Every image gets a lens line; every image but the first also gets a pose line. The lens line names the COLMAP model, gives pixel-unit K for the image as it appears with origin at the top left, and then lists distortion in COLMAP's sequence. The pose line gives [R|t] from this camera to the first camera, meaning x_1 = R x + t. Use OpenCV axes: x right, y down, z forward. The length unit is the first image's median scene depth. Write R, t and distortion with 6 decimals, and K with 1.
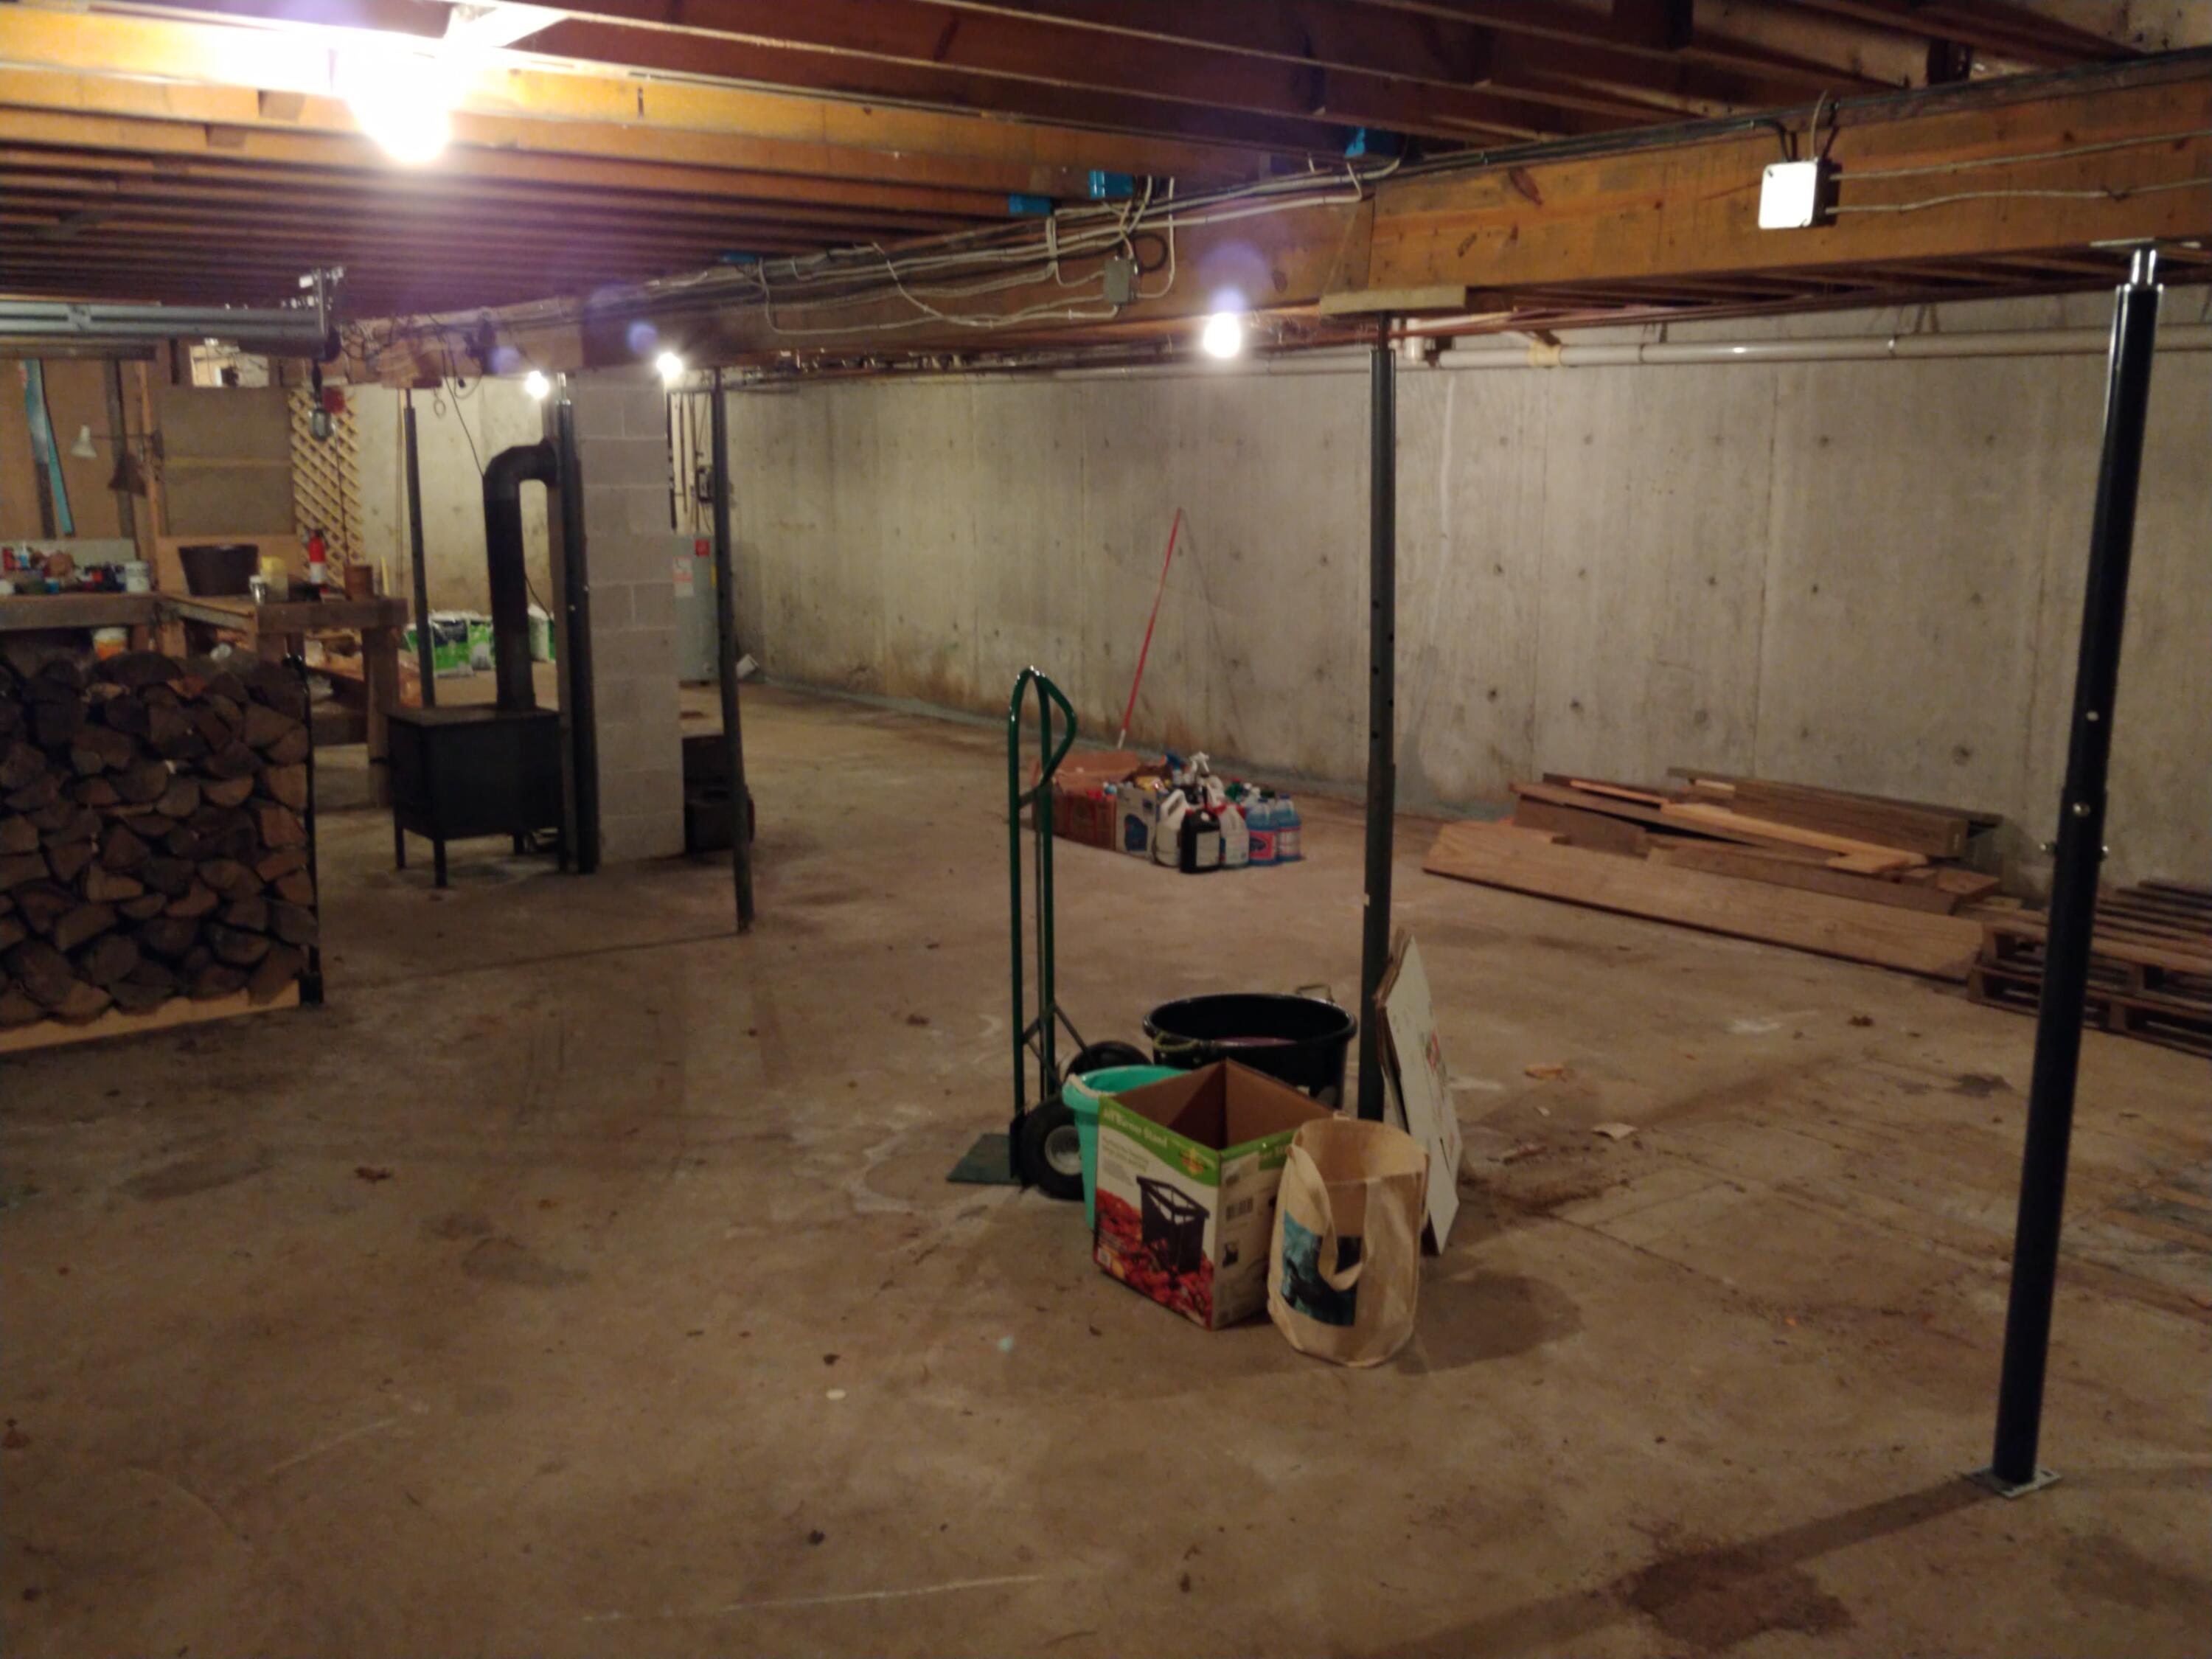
lens RADIAL K [[1990.4, 0, 1101.2], [0, 1990.4, 833.5], [0, 0, 1]] dist [0.220481, -0.703413]
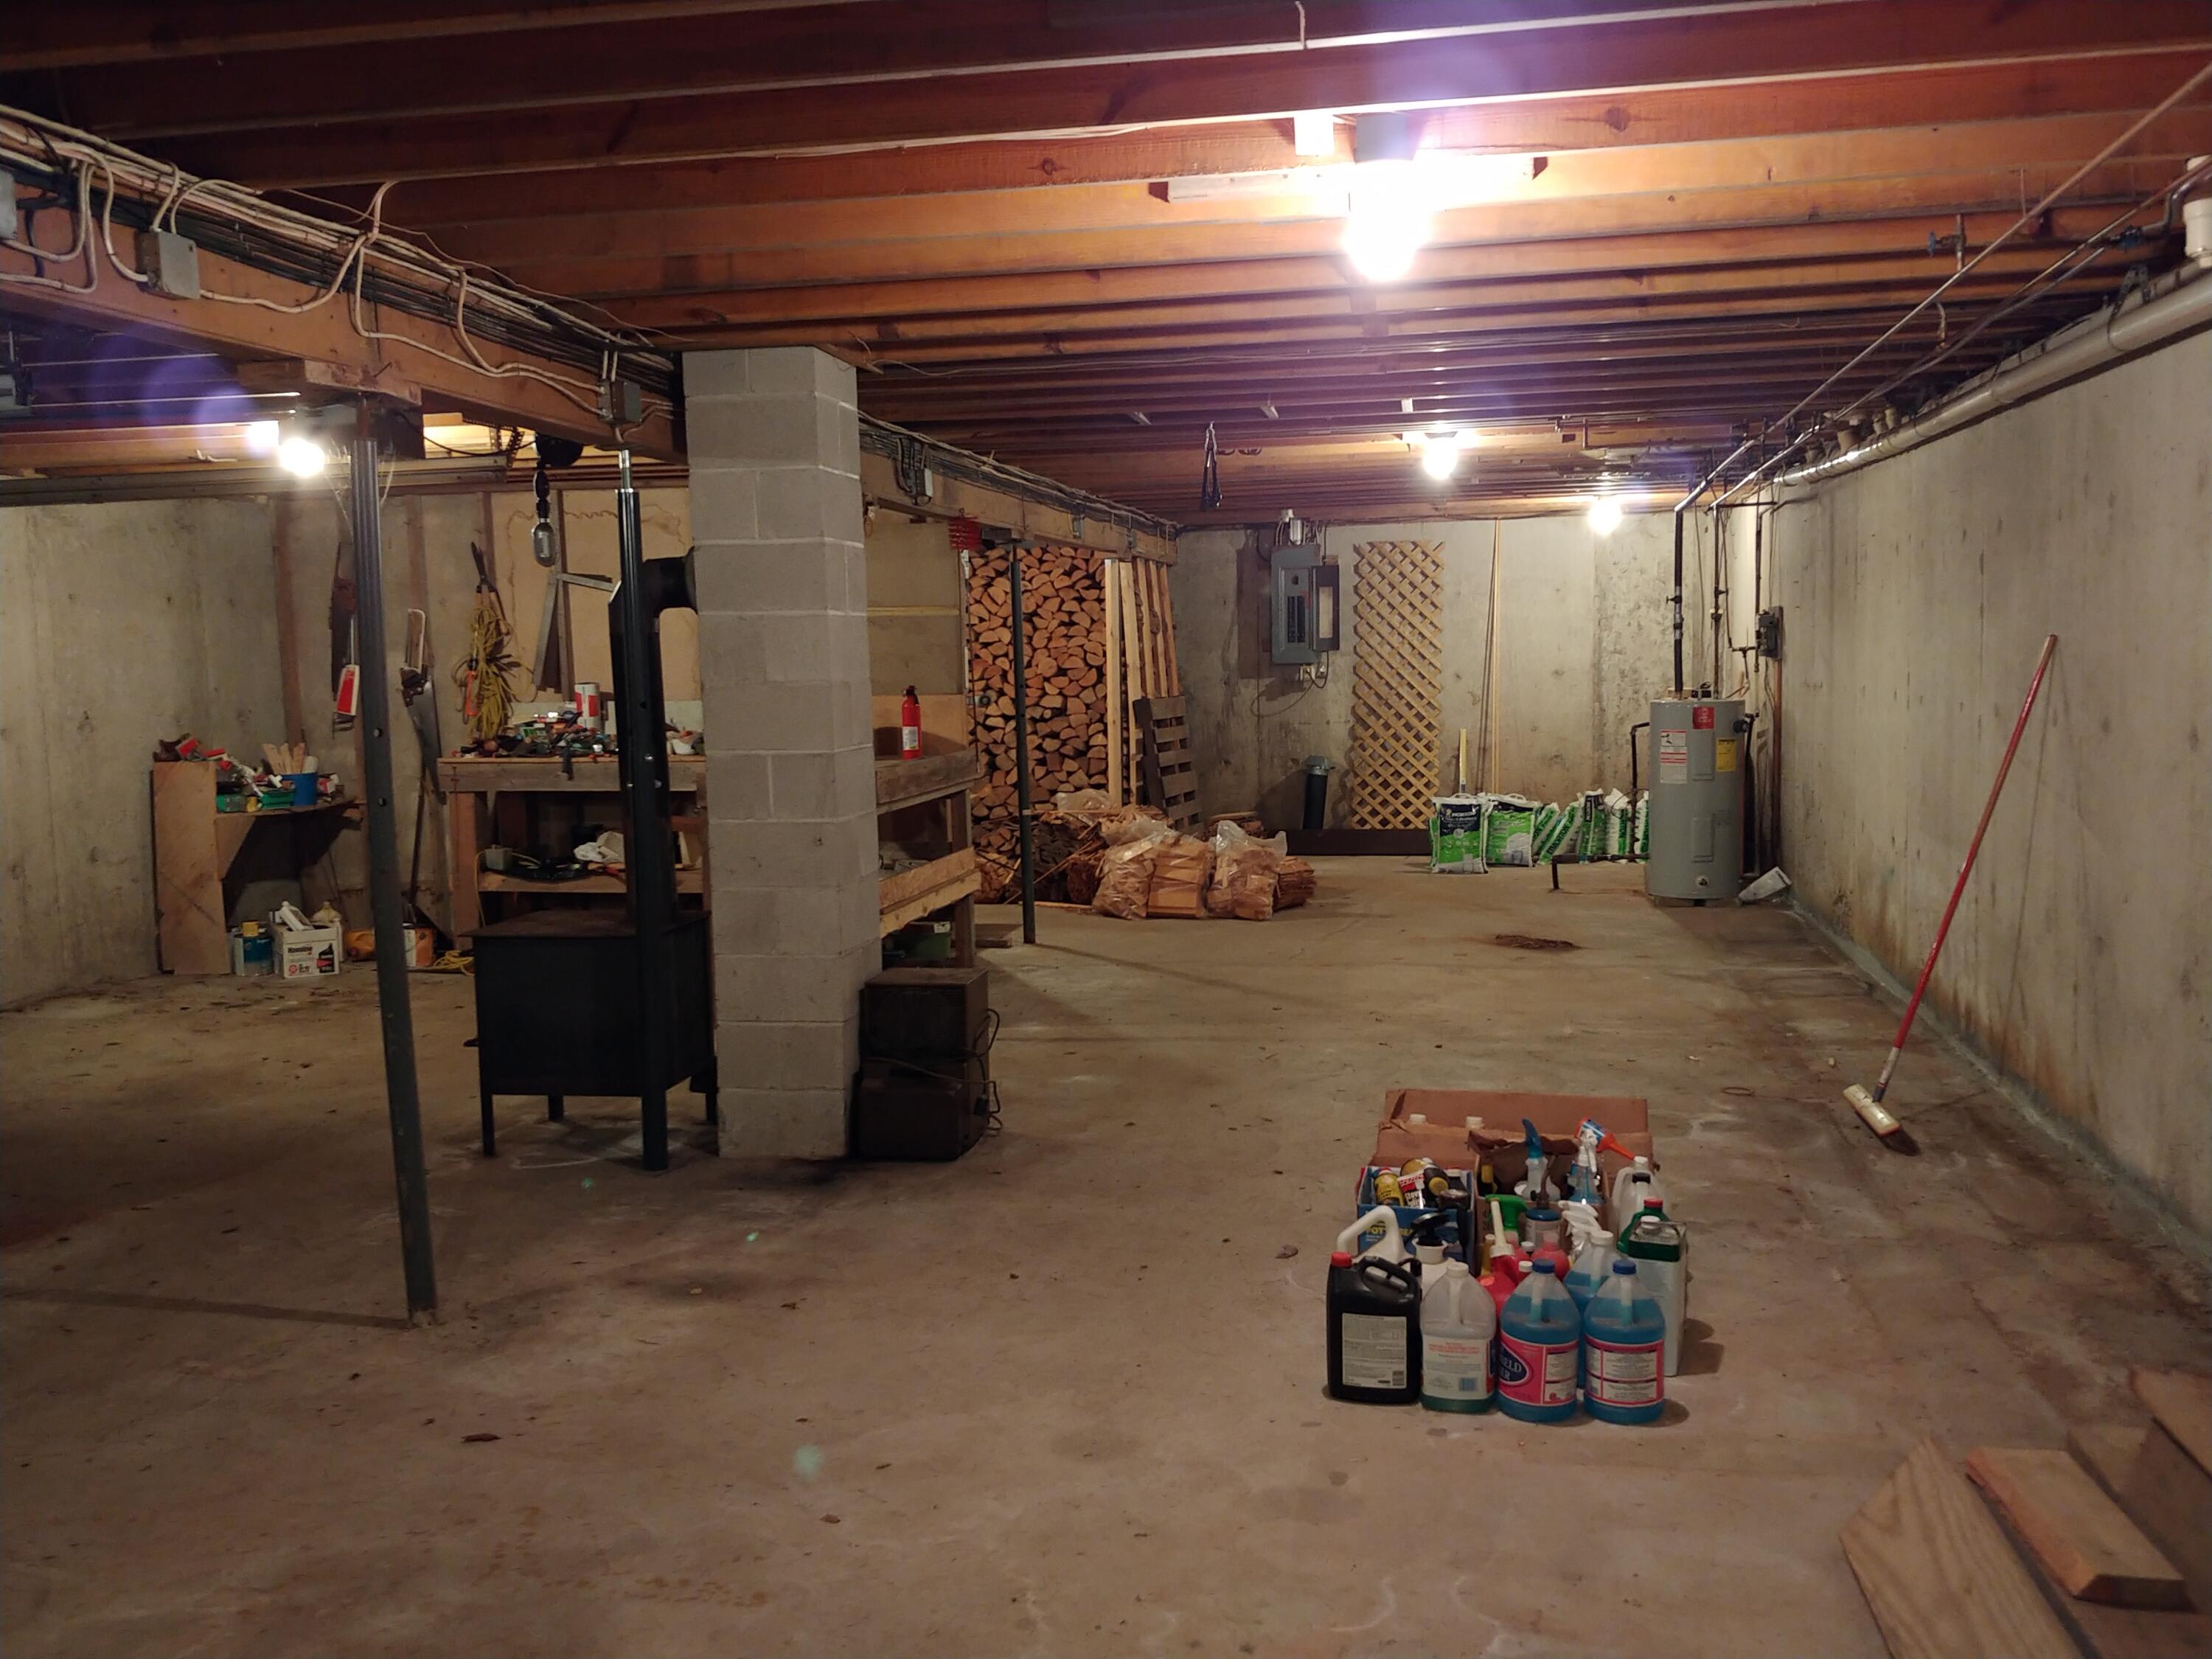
lens RADIAL K [[1990.4, 0, 1101.2], [0, 1990.4, 833.5], [0, 0, 1]] dist [0.220481, -0.703413]
pose [[0.669551, 0.047748, -0.741230, 0.341015], [-0.112629, 0.992919, -0.037777, -0.083236], [0.734177, 0.108778, 0.670187, 0.623215]]
